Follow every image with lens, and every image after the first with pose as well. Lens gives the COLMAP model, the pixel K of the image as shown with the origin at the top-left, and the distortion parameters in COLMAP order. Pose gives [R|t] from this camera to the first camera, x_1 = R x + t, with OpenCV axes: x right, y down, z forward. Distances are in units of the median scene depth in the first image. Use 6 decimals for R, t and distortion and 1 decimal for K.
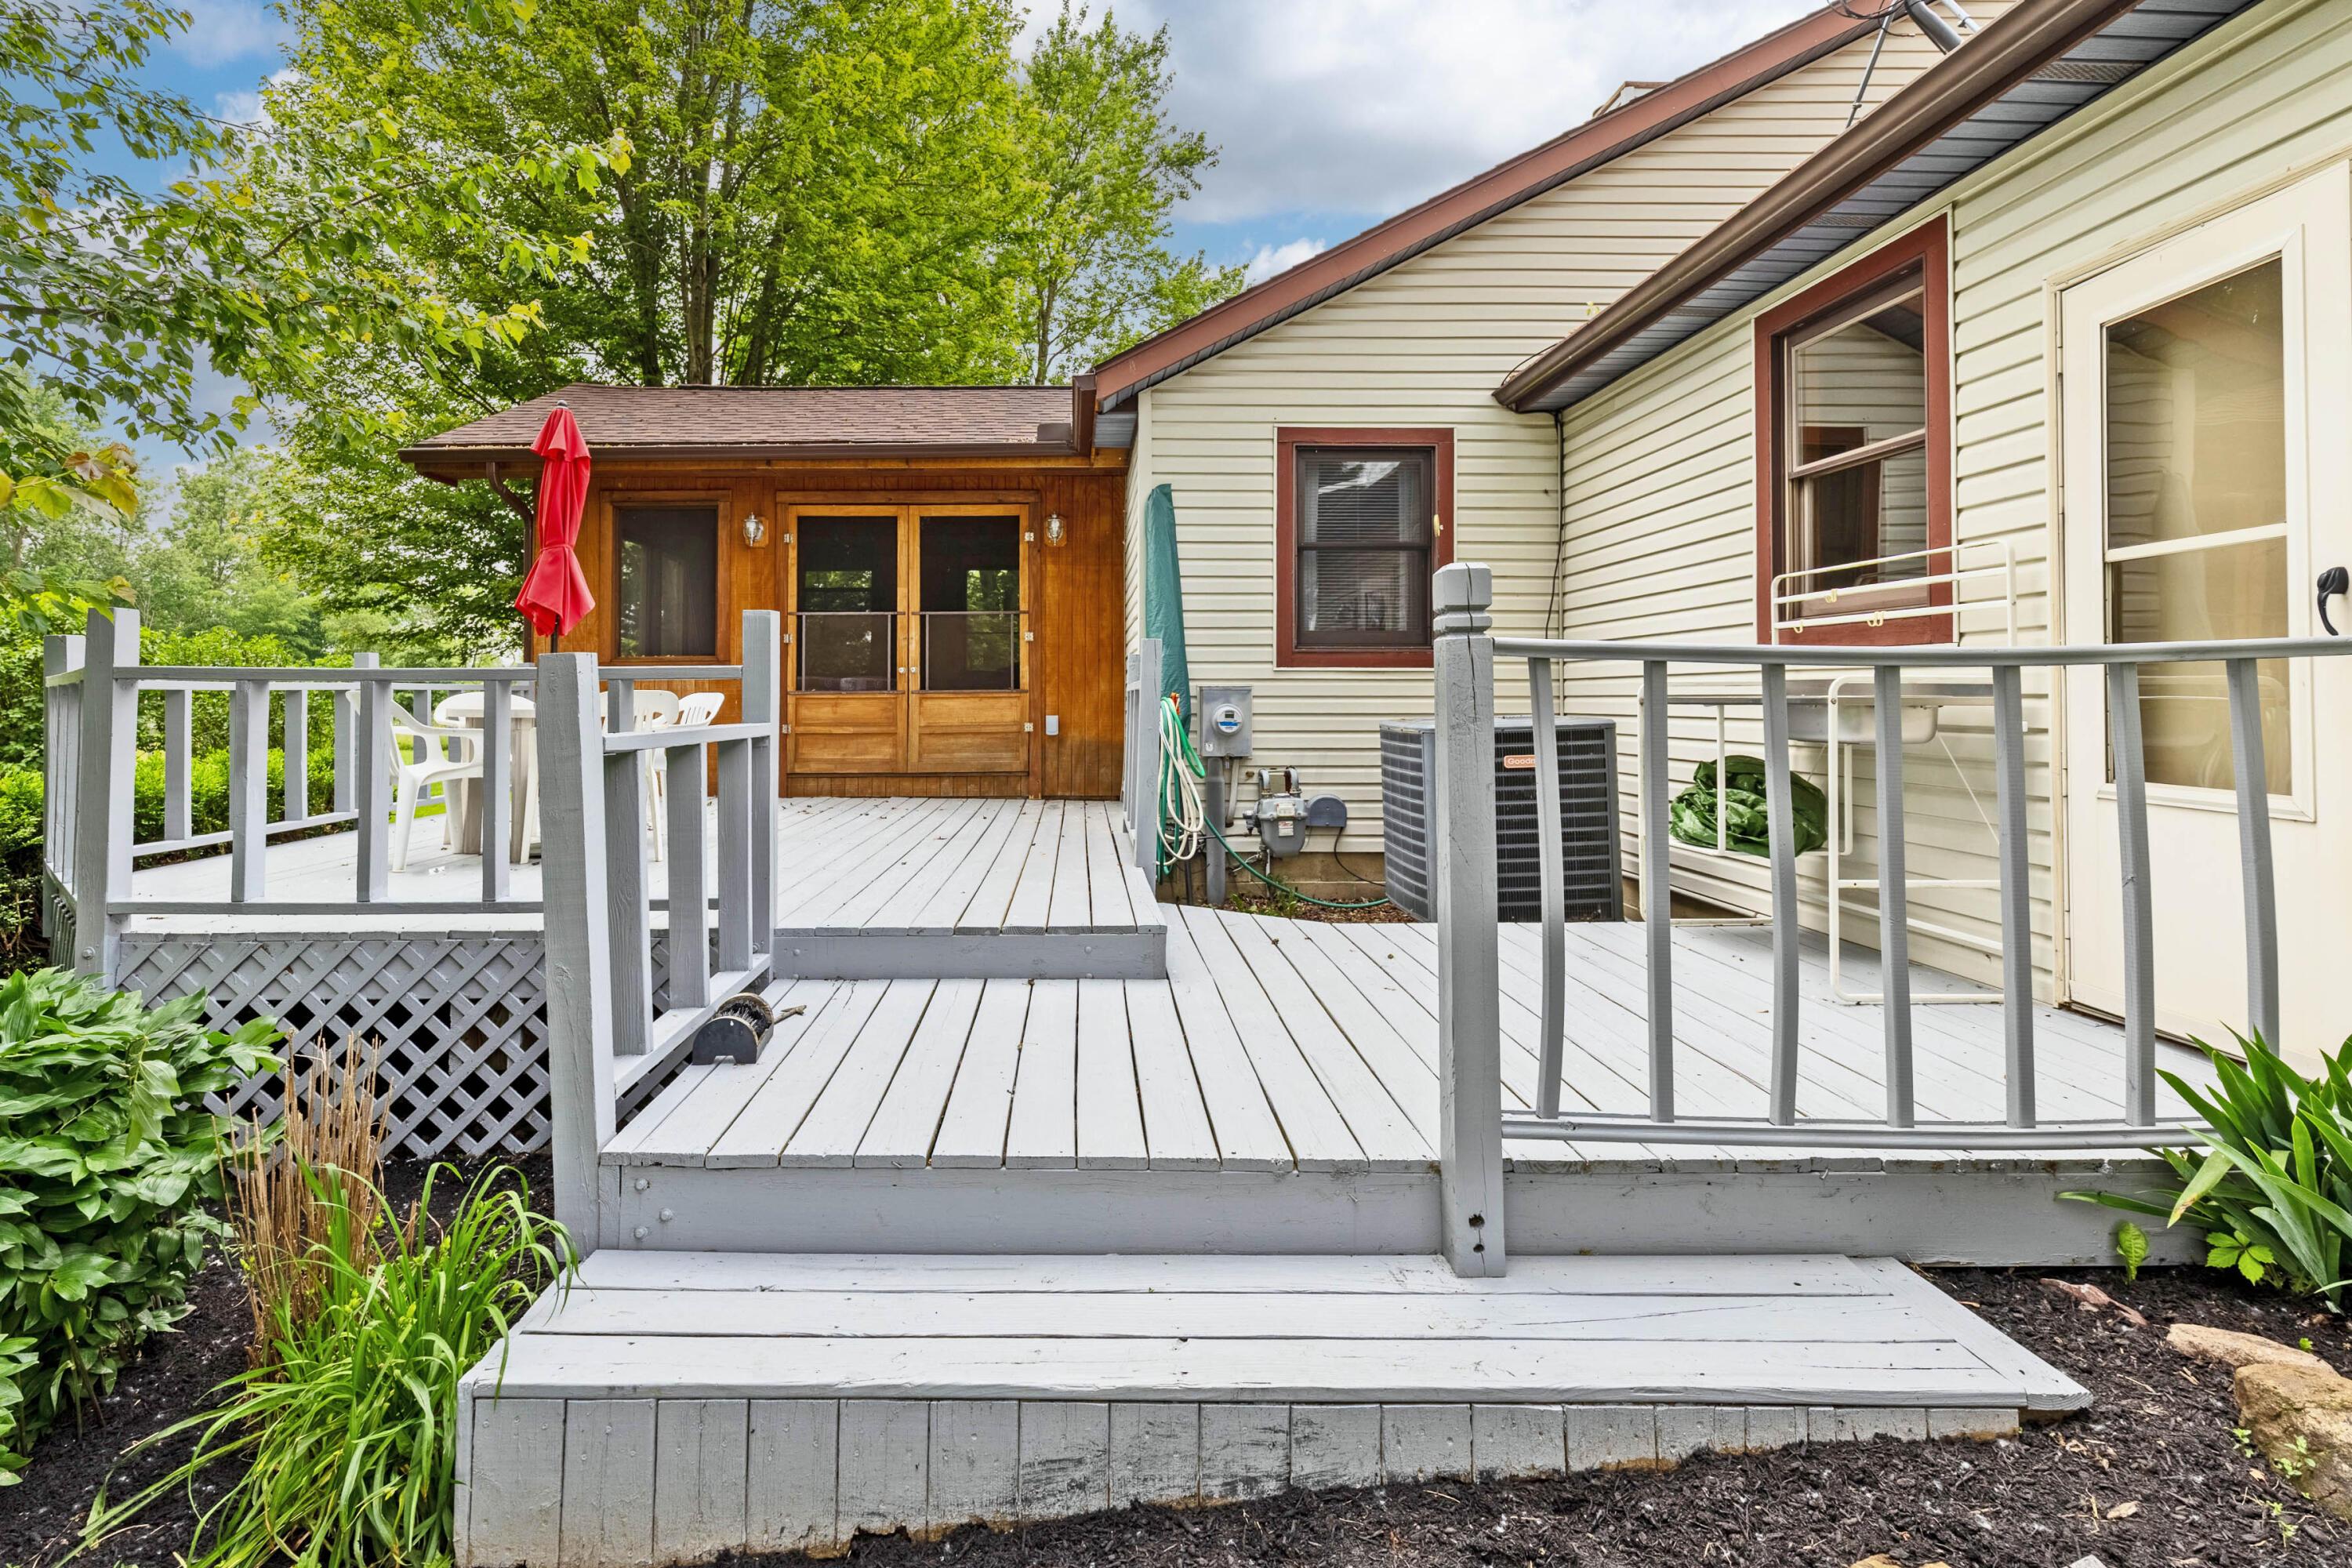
lens RADIAL K [[1080.4, 0, 1083.8], [0, 1080.4, 679.0], [0, 0, 1]] dist [0.000429, -0.000047]
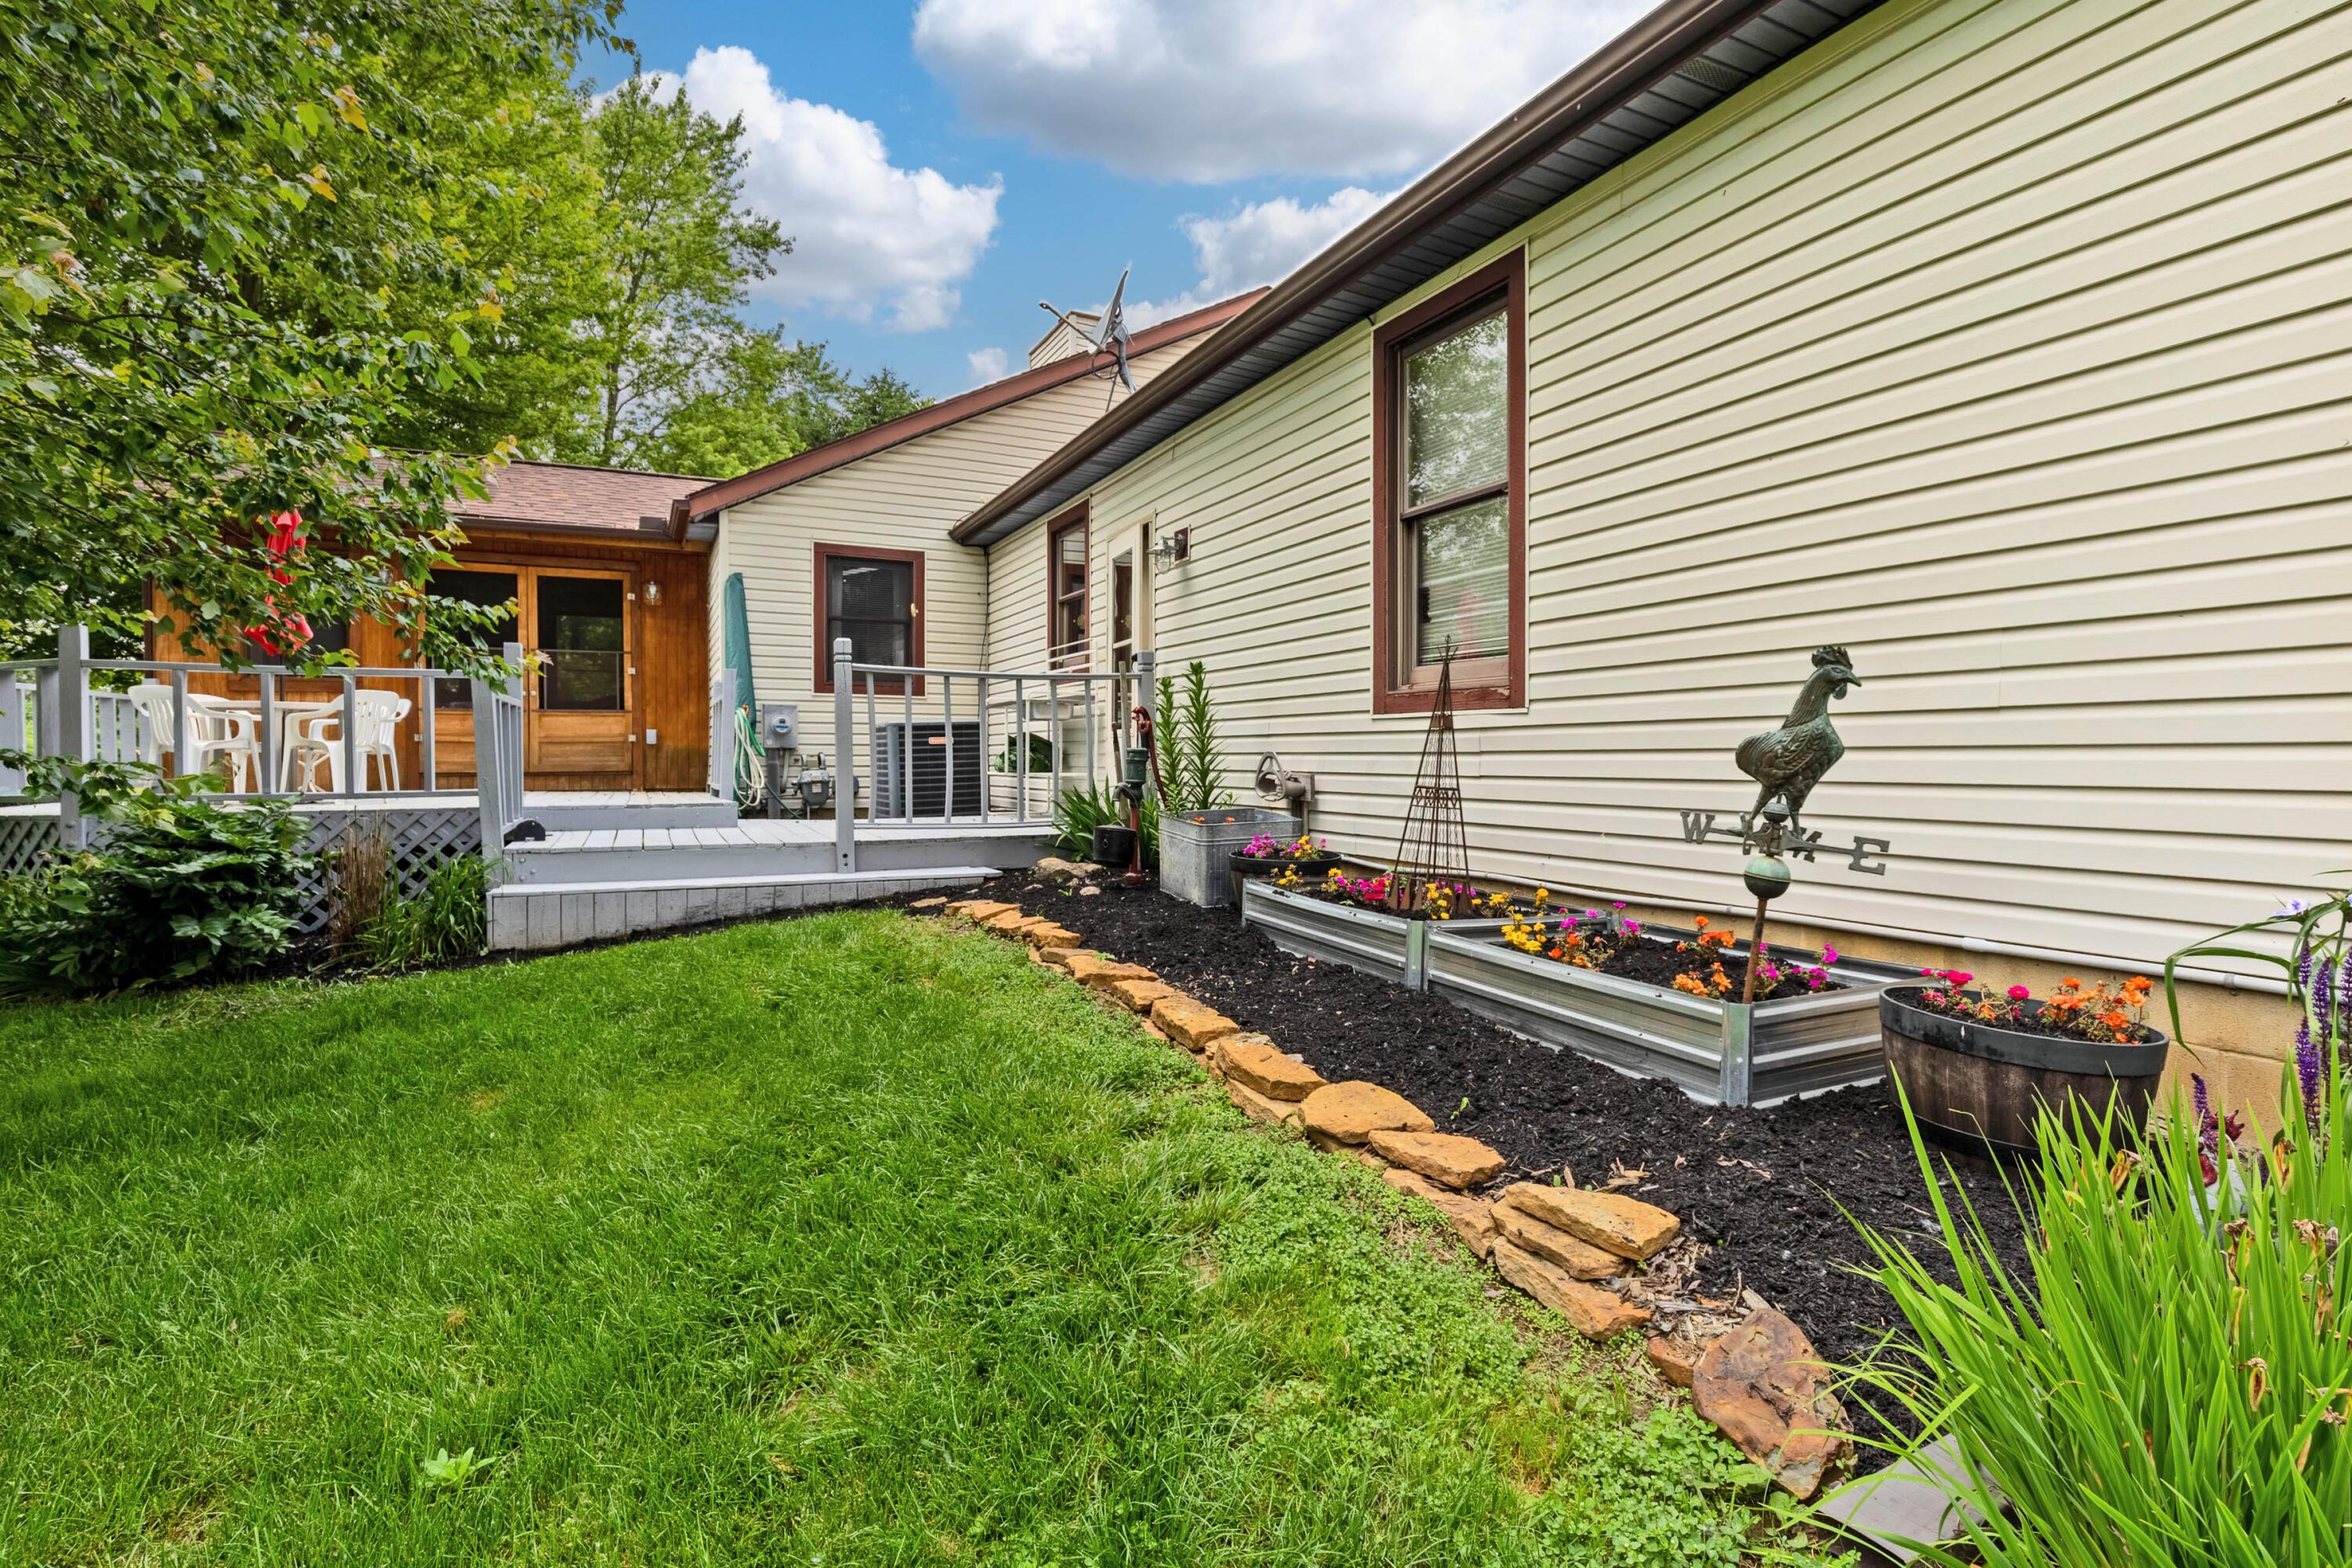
lens RADIAL K [[1103.6, 0, 1177.9], [0, 1103.6, 779.1], [0, 0, 1]] dist [0.000073, 0.000154]
pose [[0.901398, -0.008824, 0.432902, -0.043573], [-0.008018, 0.999281, 0.037063, 0.050690], [-0.432918, -0.036879, 0.900679, -0.700273]]
